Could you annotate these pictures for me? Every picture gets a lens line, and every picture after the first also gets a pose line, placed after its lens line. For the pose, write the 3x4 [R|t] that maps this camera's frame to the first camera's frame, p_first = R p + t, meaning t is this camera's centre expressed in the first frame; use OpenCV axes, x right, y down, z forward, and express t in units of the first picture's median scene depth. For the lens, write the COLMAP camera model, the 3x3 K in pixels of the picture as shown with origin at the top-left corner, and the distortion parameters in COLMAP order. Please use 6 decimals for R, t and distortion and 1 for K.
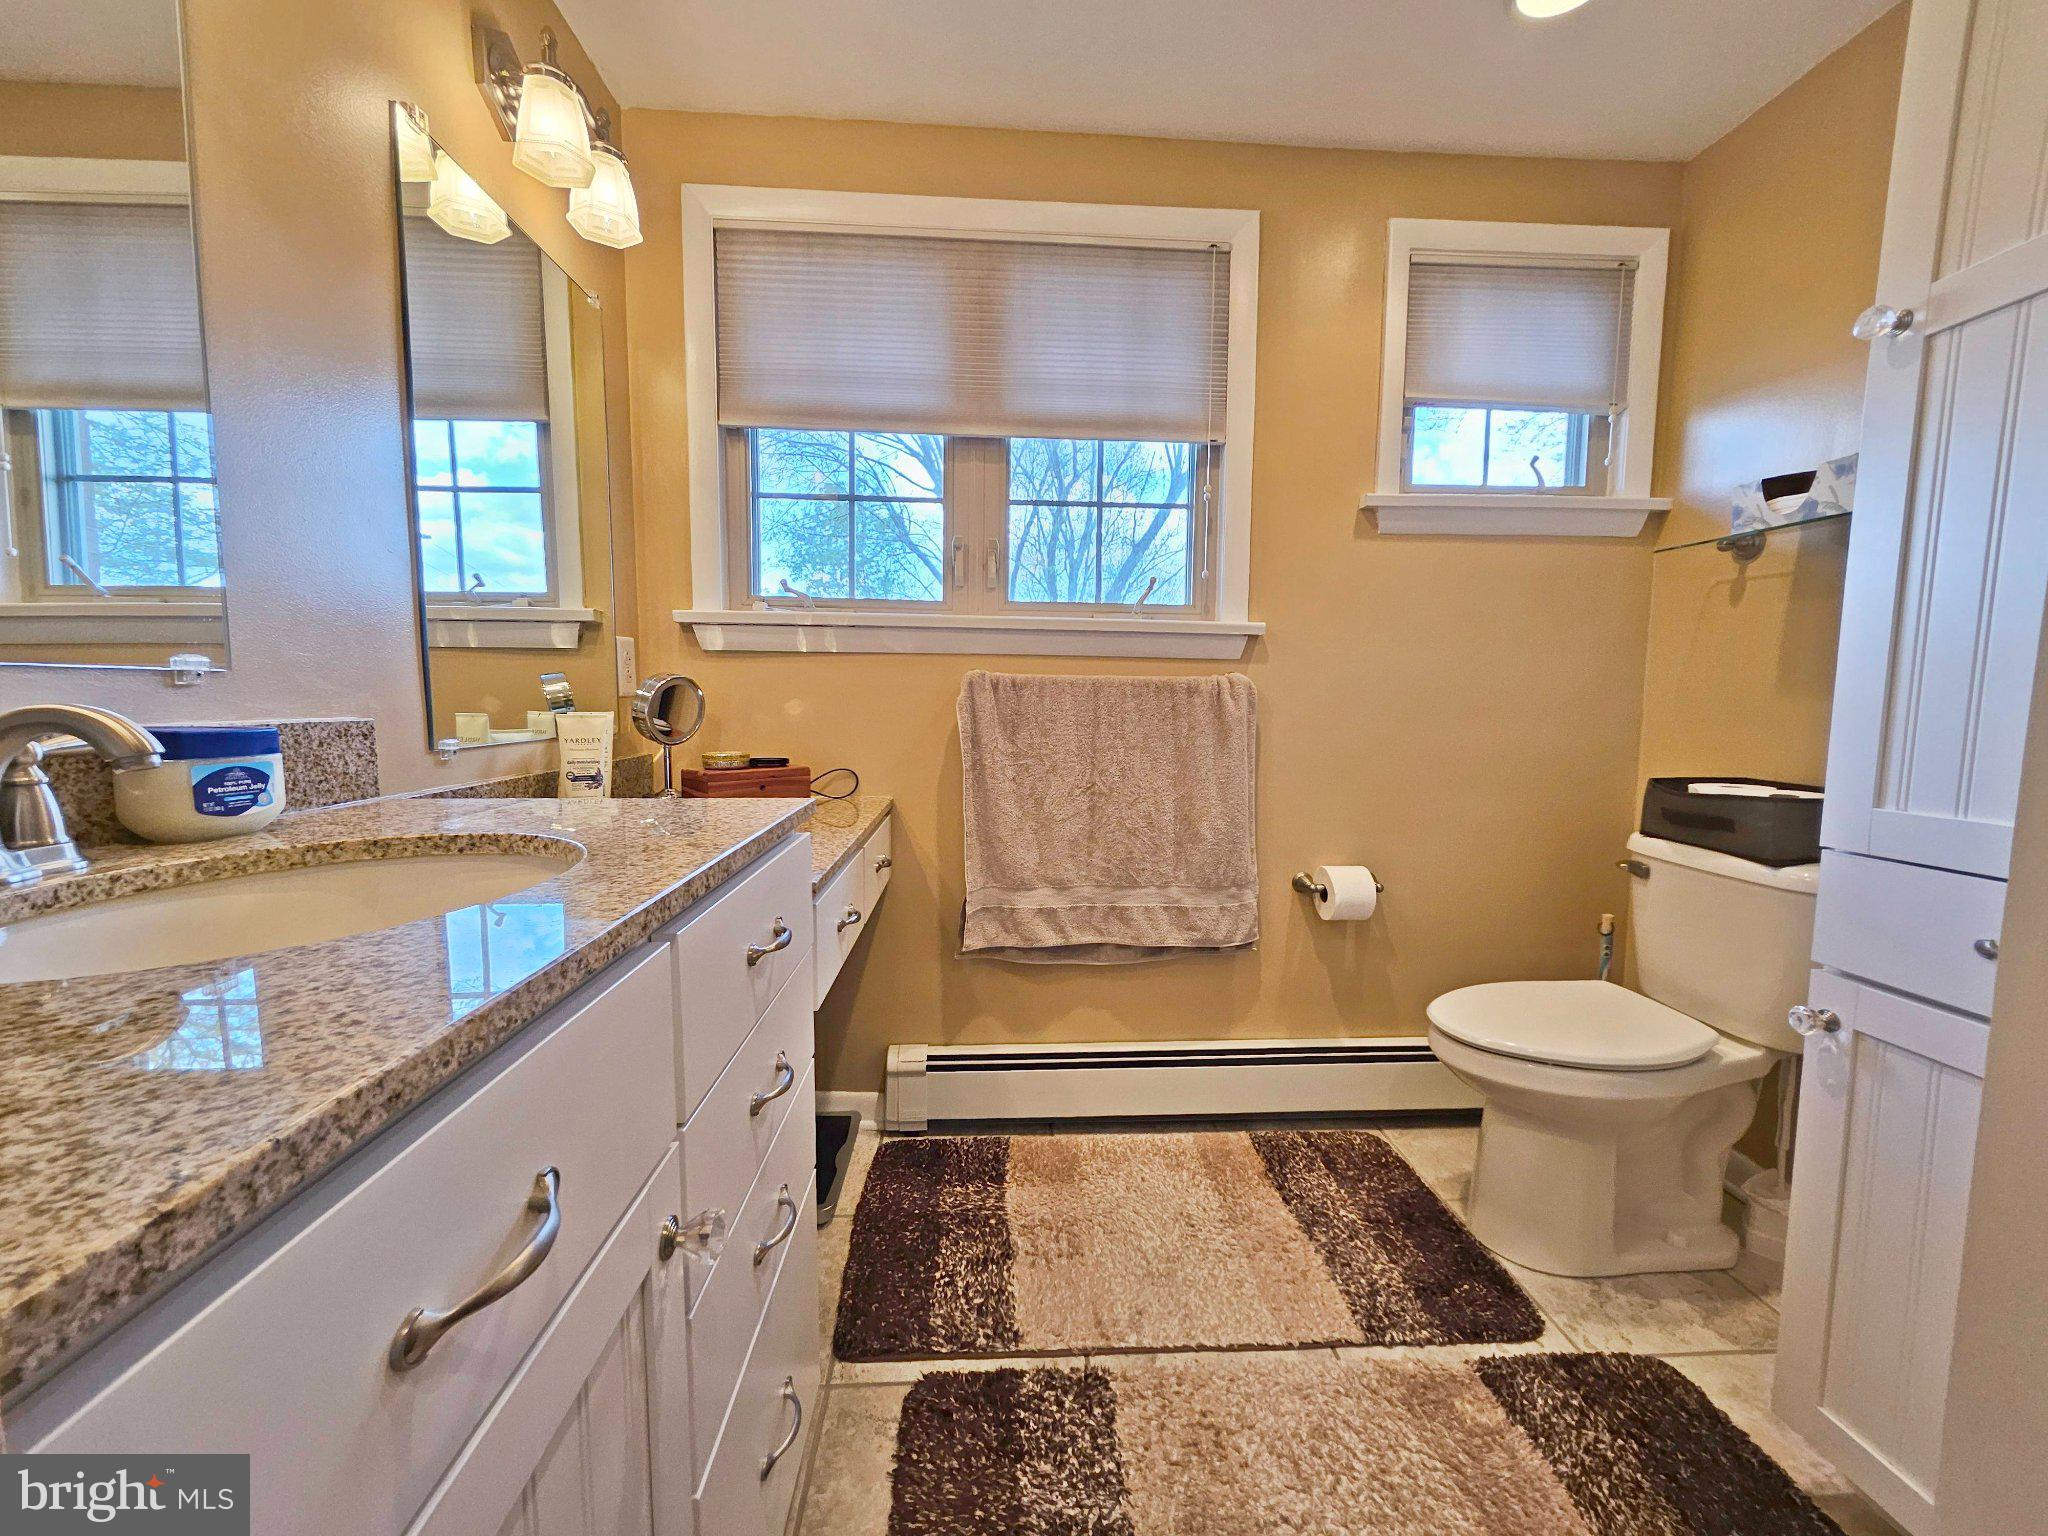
lens RADIAL K [[806.8, 0, 1027.4], [0, 806.8, 774.5], [0, 0, 1]] dist [0.007121, -0.001988]
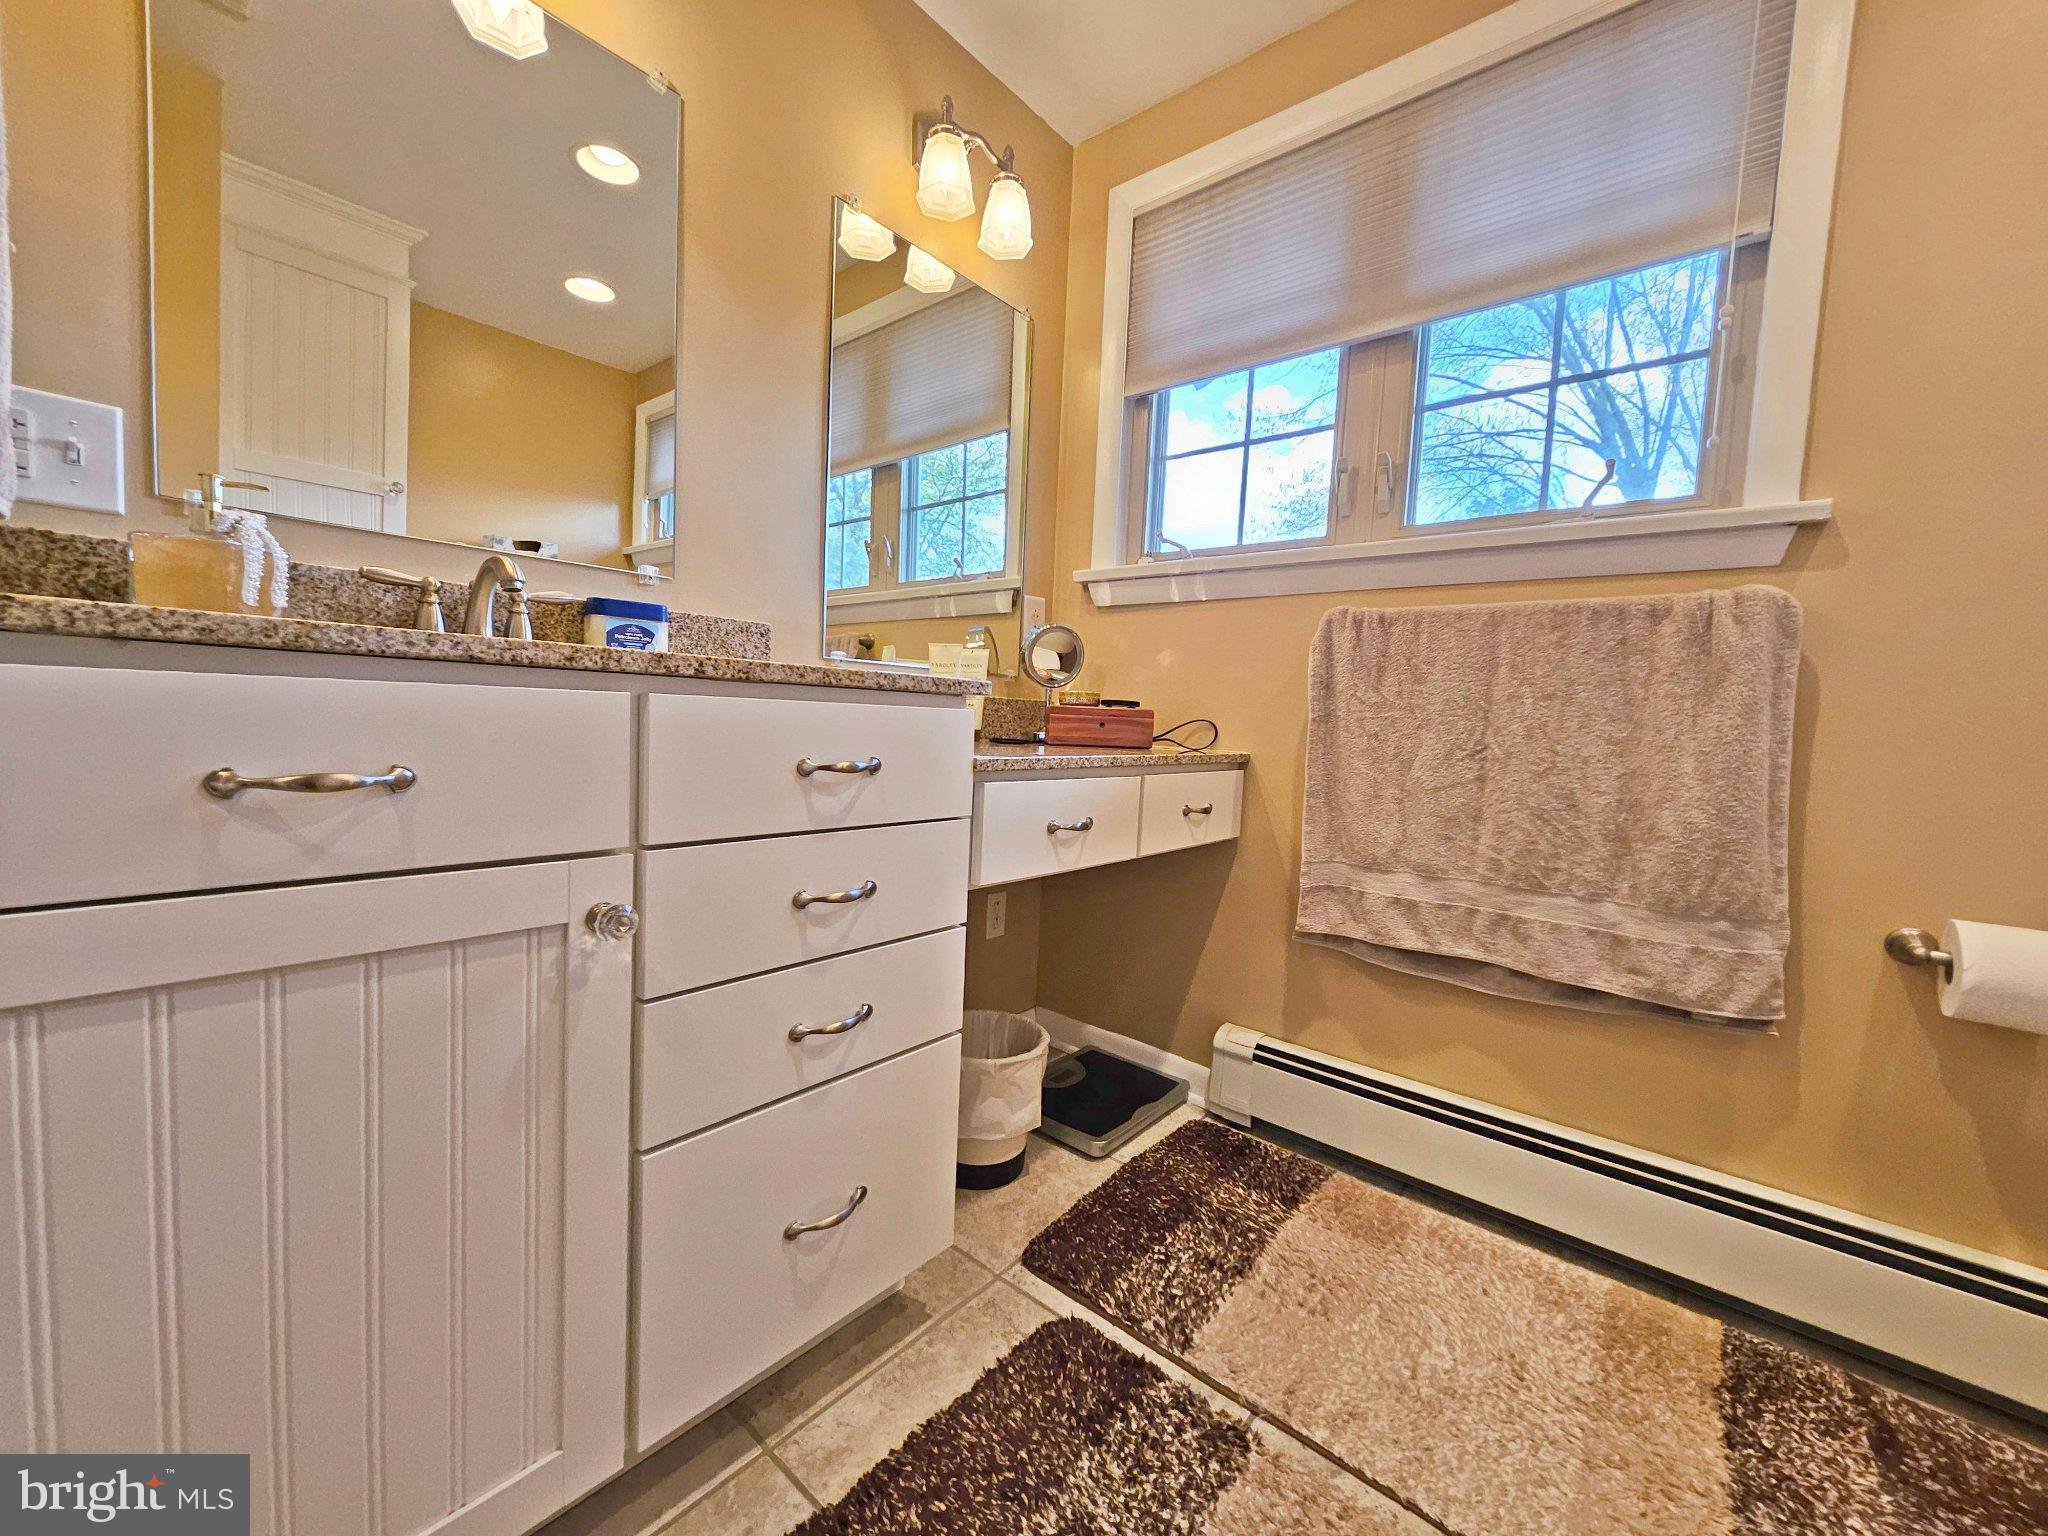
lens RADIAL K [[806.8, 0, 1026.8], [0, 806.8, 773.8], [0, 0, 1]] dist [0.007121, -0.001988]
pose [[0.724883, 0.070106, -0.685295, 0.298589], [-0.104916, 0.994438, -0.009246, 0.091786], [0.680835, 0.078601, 0.728207, 0.161905]]
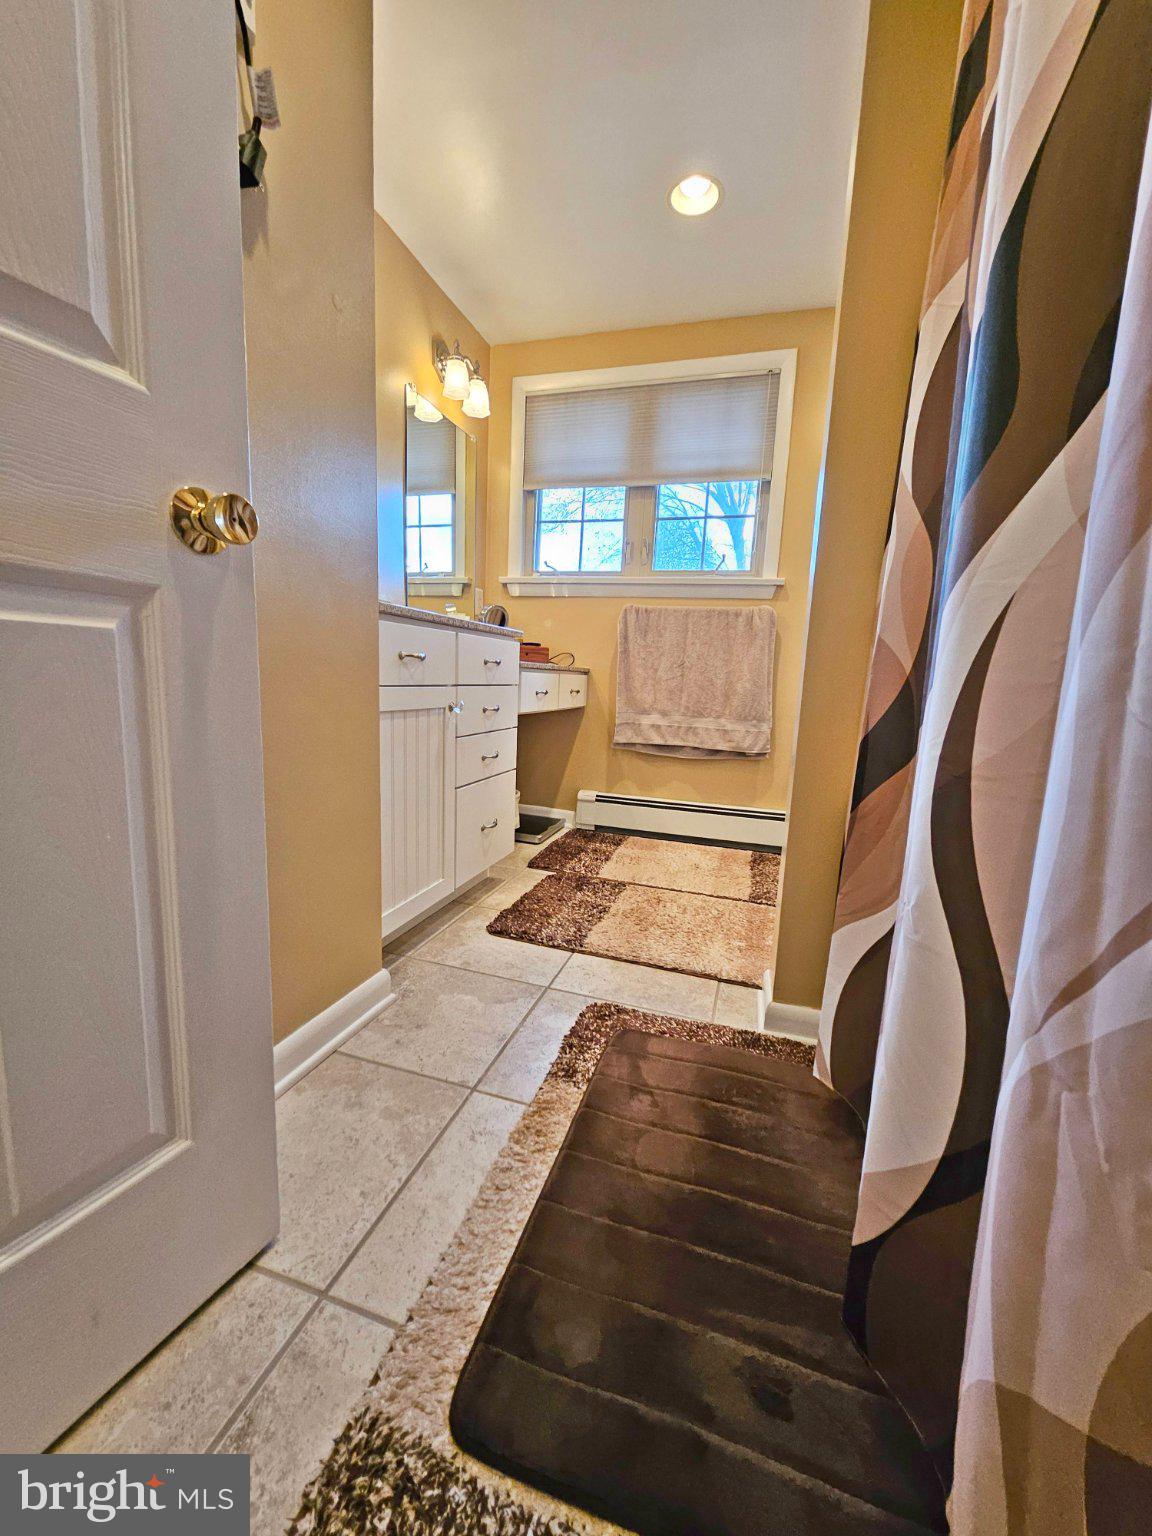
lens RADIAL K [[605.1, 0, 578.9], [0, 605.1, 781.1], [0, 0, 1]] dist [0.007121, -0.001988]
pose [[0.934766, 0.092469, -0.343019, 0.386810], [-0.071968, 0.994801, 0.072052, 0.218144], [0.347898, -0.042665, 0.936561, -0.505019]]
